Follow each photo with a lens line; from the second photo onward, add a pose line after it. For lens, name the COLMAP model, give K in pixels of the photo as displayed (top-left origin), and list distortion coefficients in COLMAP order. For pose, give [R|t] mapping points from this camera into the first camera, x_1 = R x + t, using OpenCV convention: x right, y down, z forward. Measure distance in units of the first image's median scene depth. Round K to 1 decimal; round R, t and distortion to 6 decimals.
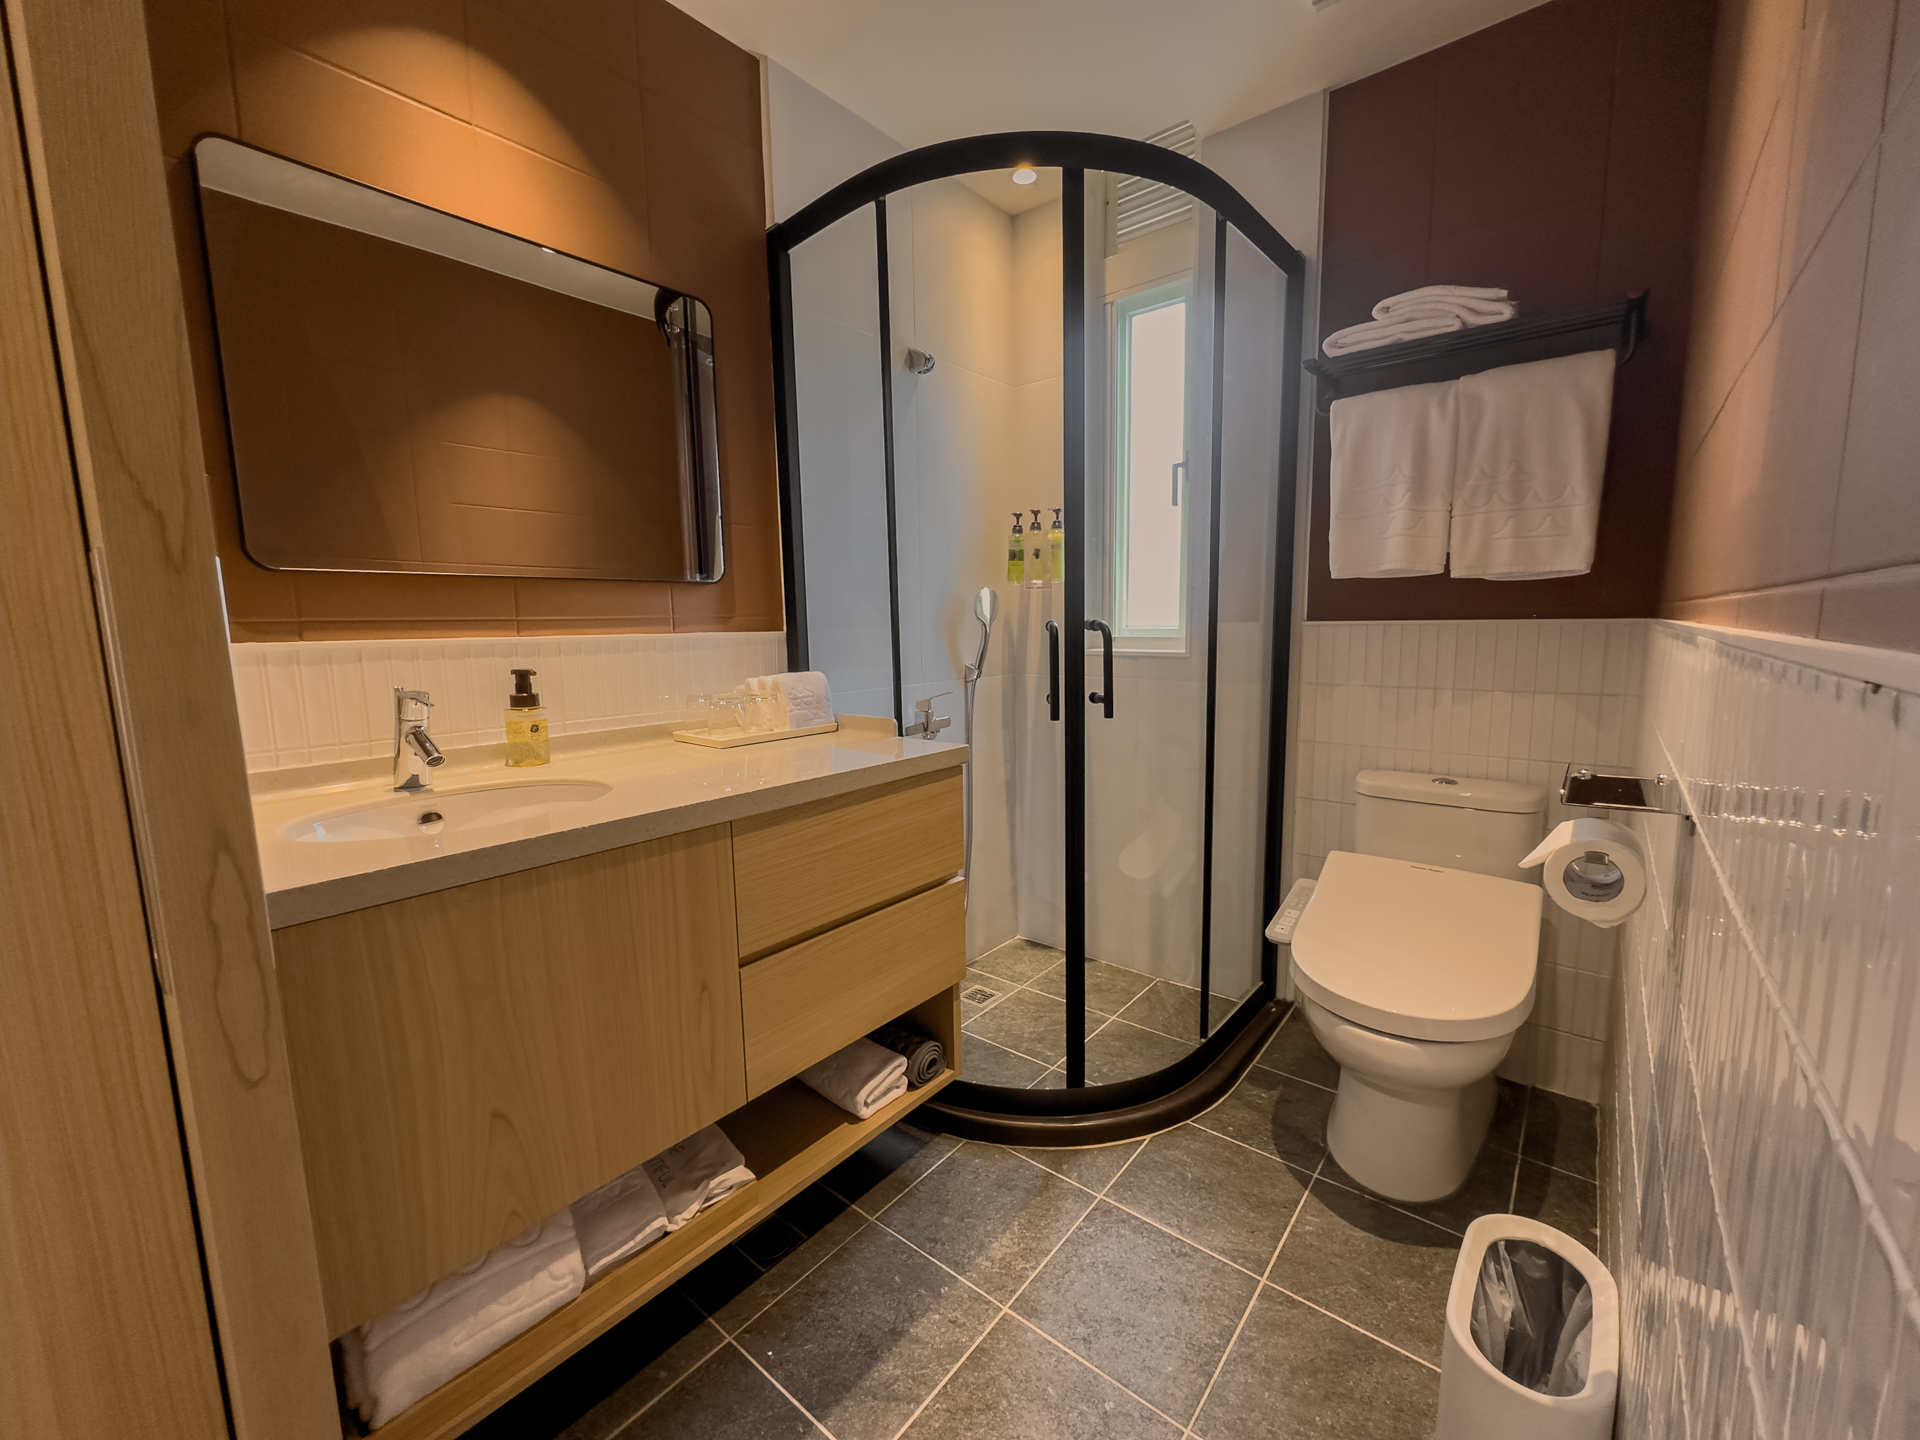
lens RADIAL K [[775.7, 0, 960.0], [0, 775.7, 720.0], [0, 0, 1]] dist [-0.002069, -0.000250]
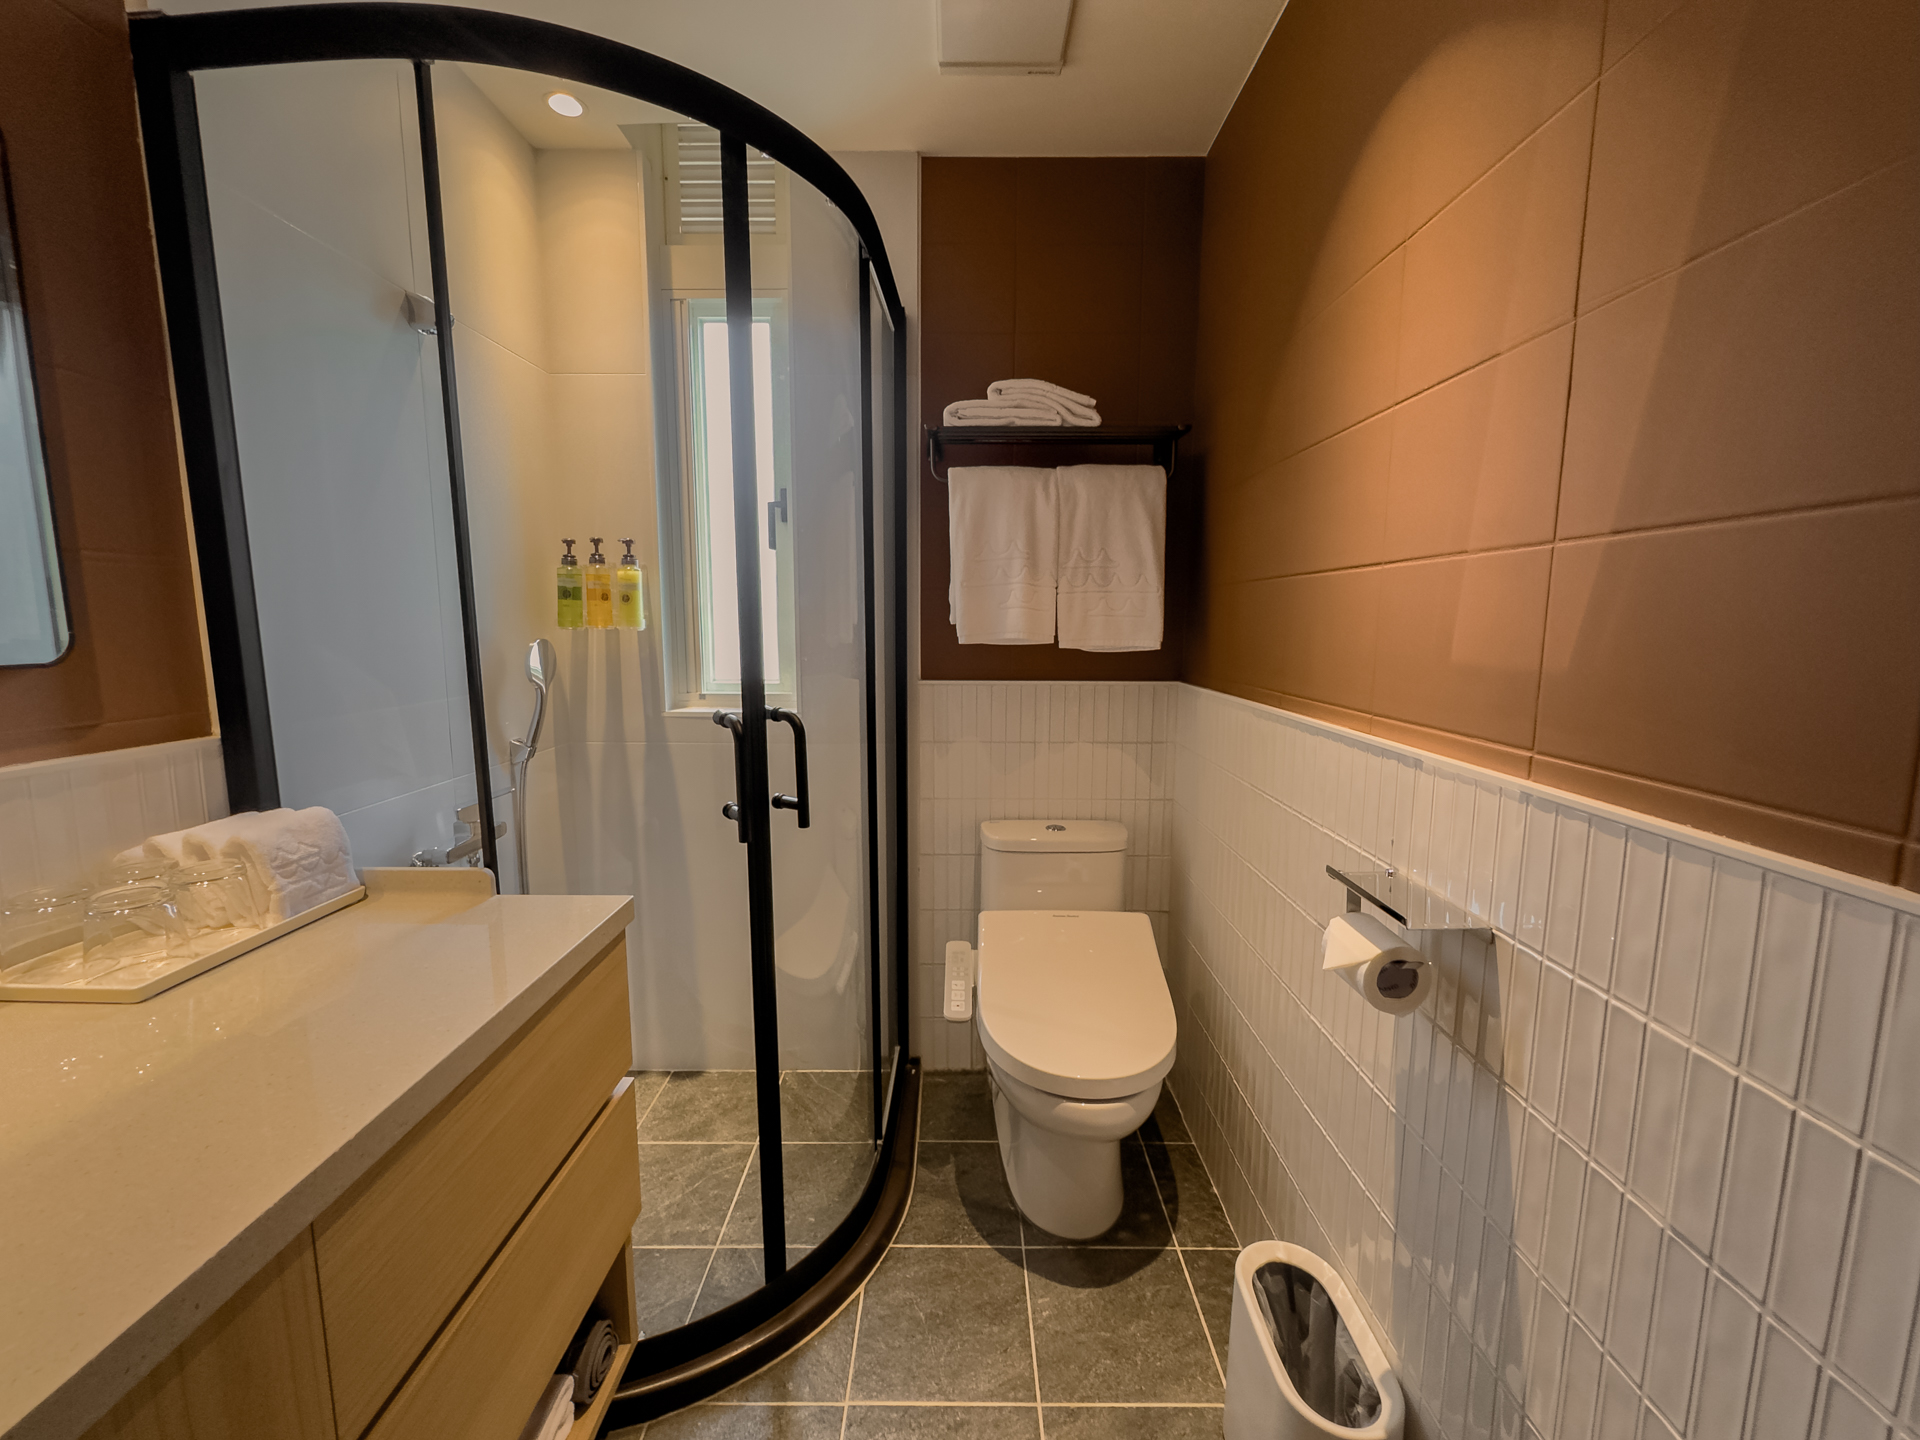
lens RADIAL K [[775.7, 0, 960.0], [0, 775.7, 720.0], [0, 0, 1]] dist [-0.002069, -0.000250]
pose [[0.774576, -0.066242, 0.629003, -0.179163], [0.067256, 0.997488, 0.022227, -0.115142], [-0.628895, 0.025088, 0.777085, 0.232742]]
